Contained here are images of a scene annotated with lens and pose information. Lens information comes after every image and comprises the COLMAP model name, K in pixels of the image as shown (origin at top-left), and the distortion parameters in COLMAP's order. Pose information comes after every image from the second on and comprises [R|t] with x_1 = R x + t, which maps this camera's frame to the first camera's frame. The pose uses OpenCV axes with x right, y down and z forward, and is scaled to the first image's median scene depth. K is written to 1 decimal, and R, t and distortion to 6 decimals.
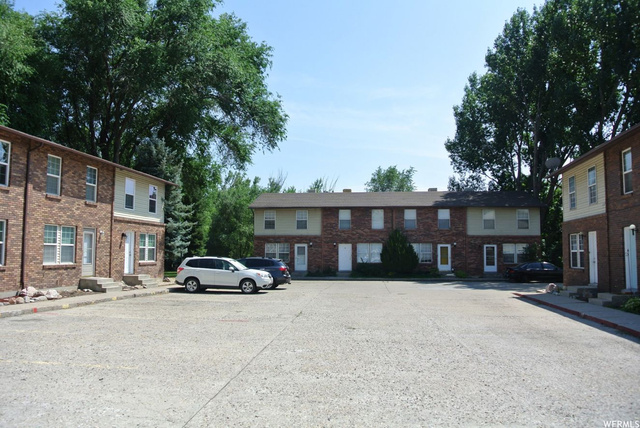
lens RADIAL K [[492.9, 0, 311.7], [0, 492.9, 215.9], [0, 0, 1]] dist [-0.093928, 0.044206]
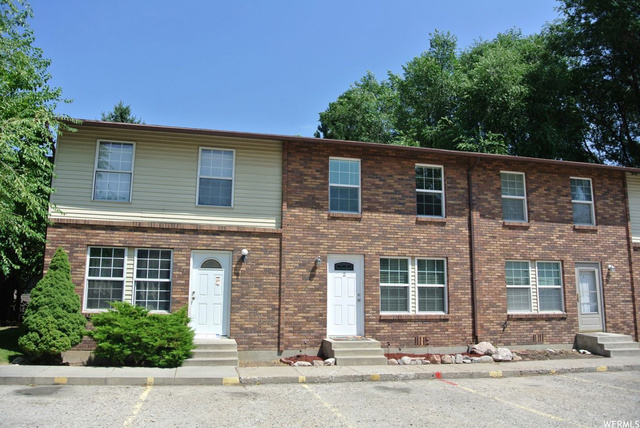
lens RADIAL K [[492.9, 0, 311.7], [0, 492.9, 215.9], [0, 0, 1]] dist [-0.093928, 0.044206]
pose [[0.372793, -0.155503, -0.914792, 0.048216], [0.062668, 0.987826, -0.142379, 0.034717], [0.925796, -0.004250, 0.377999, 0.380418]]
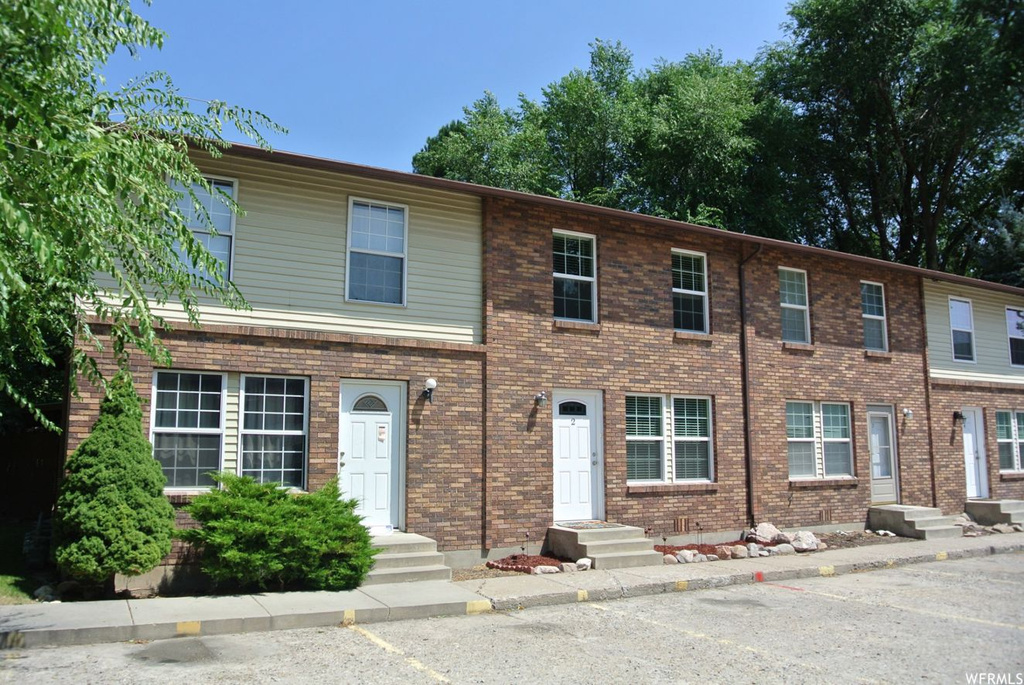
lens RADIAL K [[788.6, 0, 498.7], [0, 788.6, 345.5], [0, 0, 1]] dist [-0.093928, 0.044206]
pose [[0.600274, -0.118060, -0.791033, -0.066178], [0.065097, 0.992976, -0.098801, 0.018927], [0.797141, 0.007814, 0.603743, 0.227604]]
